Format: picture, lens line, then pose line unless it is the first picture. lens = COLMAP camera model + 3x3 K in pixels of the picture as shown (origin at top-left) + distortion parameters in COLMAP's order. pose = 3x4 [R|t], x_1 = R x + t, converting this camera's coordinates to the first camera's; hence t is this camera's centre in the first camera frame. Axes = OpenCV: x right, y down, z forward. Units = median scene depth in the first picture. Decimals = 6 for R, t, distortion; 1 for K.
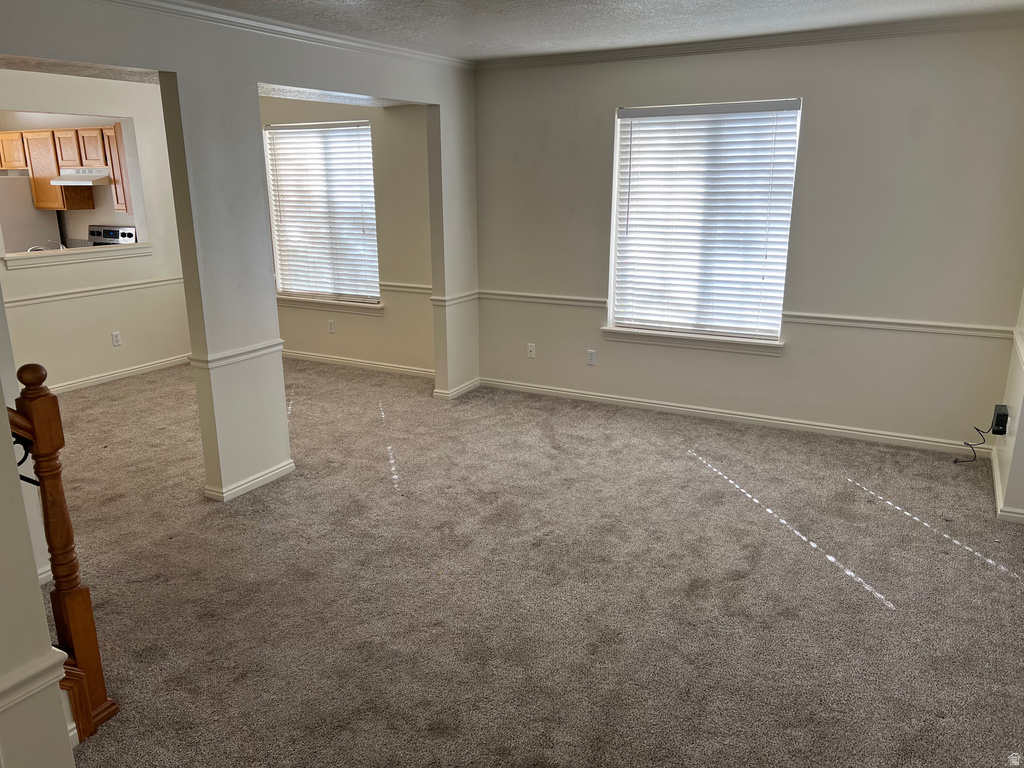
lens RADIAL K [[766.9, 0, 512.0], [0, 766.9, 384.0], [0, 0, 1]] dist [0.084365, -0.111687]
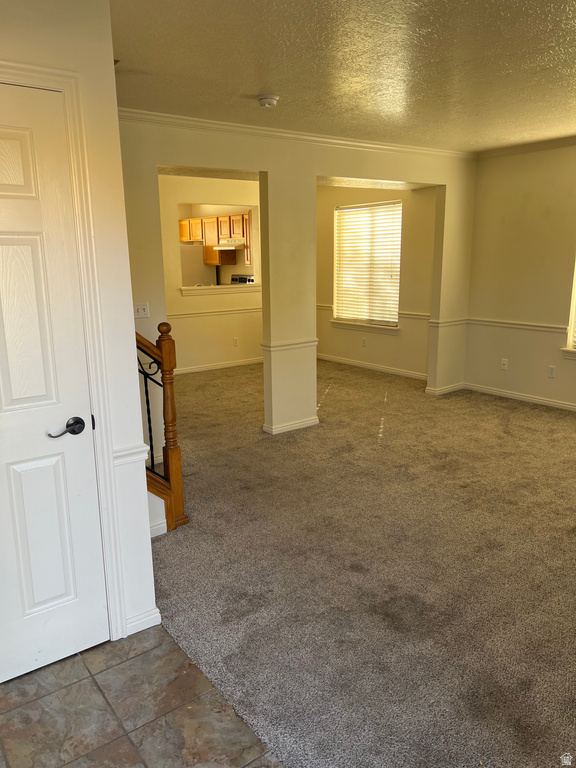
lens RADIAL K [[575.2, 0, 284.5], [0, 575.2, 381.8], [0, 0, 1]] dist [0.084365, -0.111687]
pose [[0.910289, 0.083234, -0.405519, 0.102103], [-0.100128, 0.994762, -0.020584, 0.051339], [0.401681, 0.059341, 0.913855, -0.072513]]
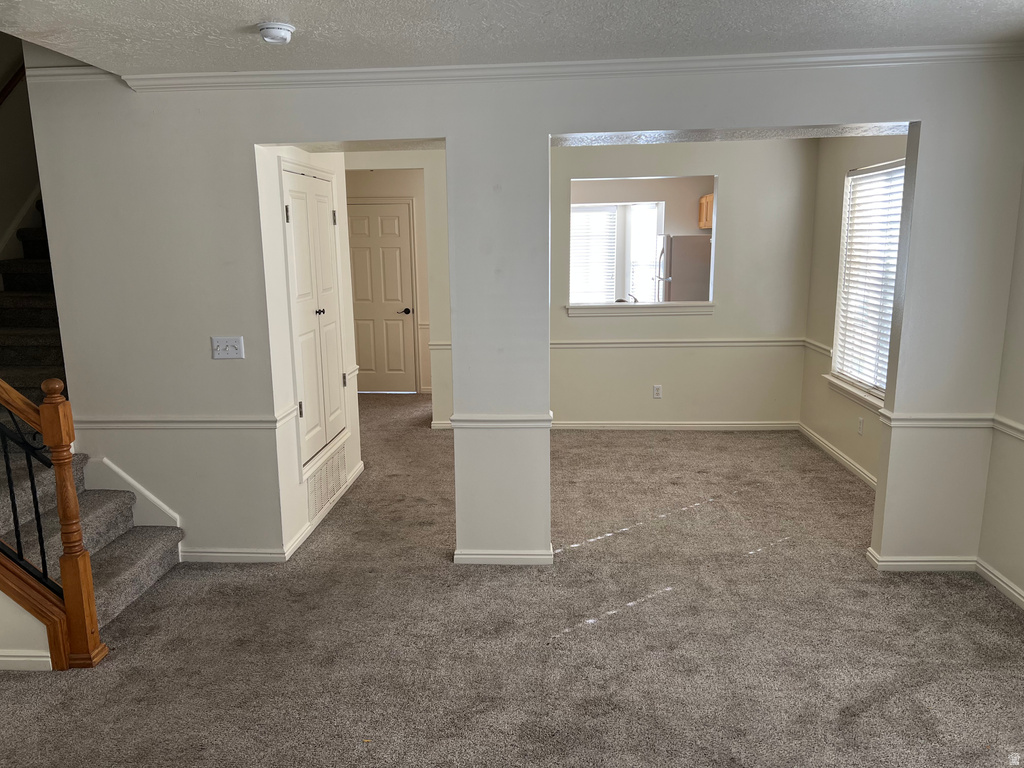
lens RADIAL K [[766.9, 0, 512.0], [0, 766.9, 384.0], [0, 0, 1]] dist [0.084365, -0.111687]
pose [[0.423407, 0.167067, -0.890402, 0.387937], [-0.226925, 0.971074, 0.074295, -0.124169], [0.877059, 0.170598, 0.449071, 0.466666]]
